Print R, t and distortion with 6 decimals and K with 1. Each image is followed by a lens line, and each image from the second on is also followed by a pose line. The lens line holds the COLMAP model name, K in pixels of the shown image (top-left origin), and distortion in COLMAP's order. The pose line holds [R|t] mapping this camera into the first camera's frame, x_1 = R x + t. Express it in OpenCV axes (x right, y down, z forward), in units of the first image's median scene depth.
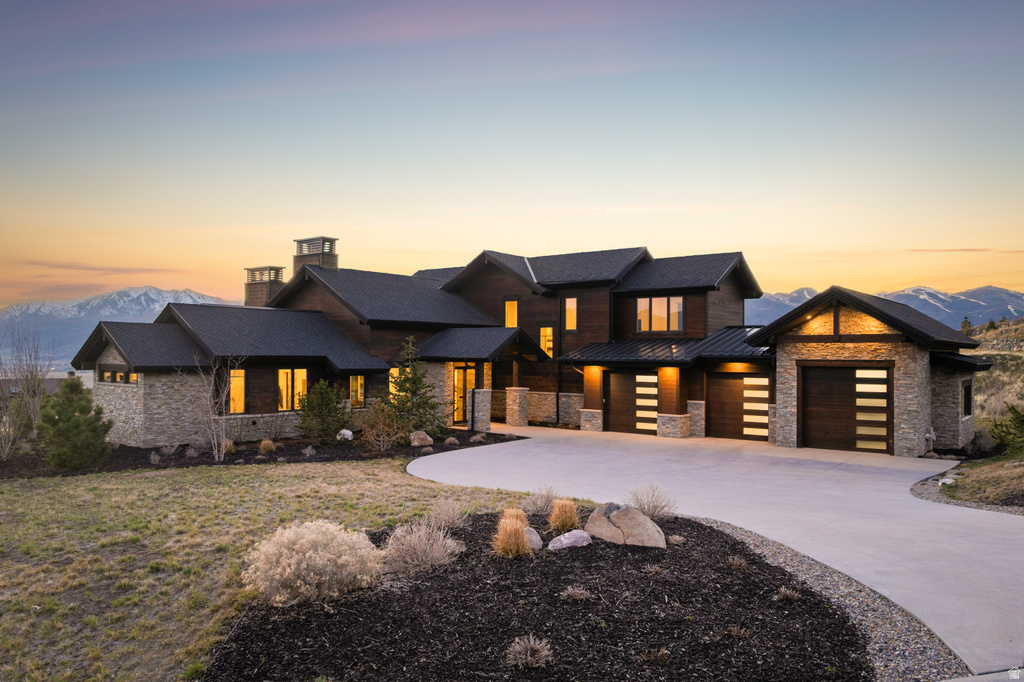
lens RADIAL K [[732.9, 0, 511.3], [0, 732.9, 316.9], [0, 0, 1]] dist [-0.047694, 0.001167]
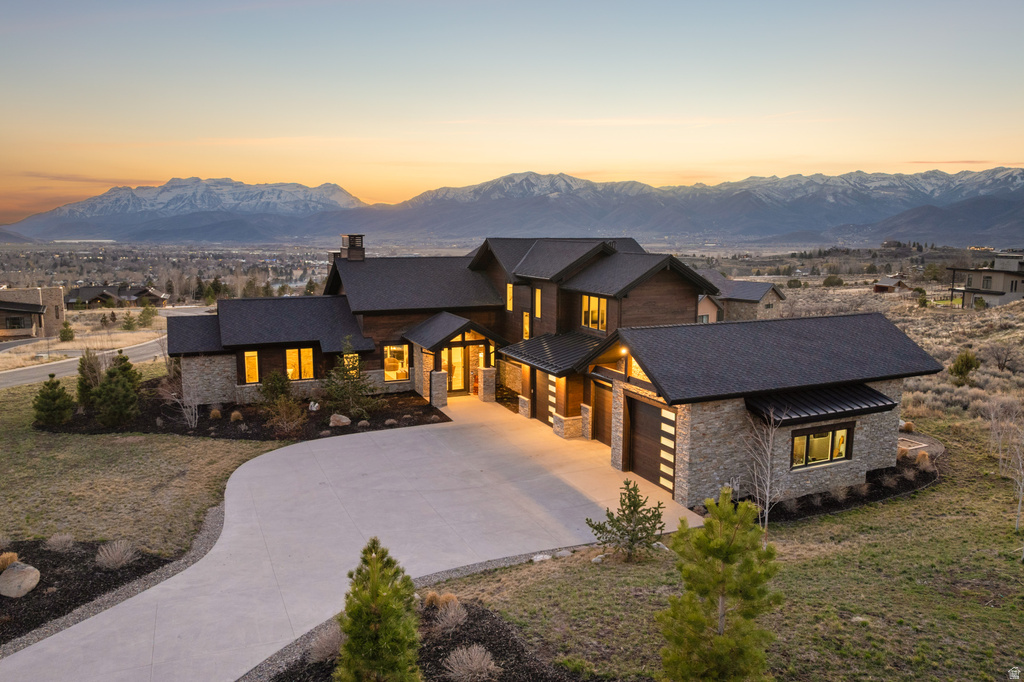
lens RADIAL K [[732.9, 0, 511.3], [0, 732.9, 316.9], [0, 0, 1]] dist [-0.047694, 0.001167]
pose [[0.873581, 0.054605, -0.483606, 0.667638], [0.028348, 0.986289, 0.162572, -0.188468], [0.485853, -0.155729, 0.860055, 0.053687]]
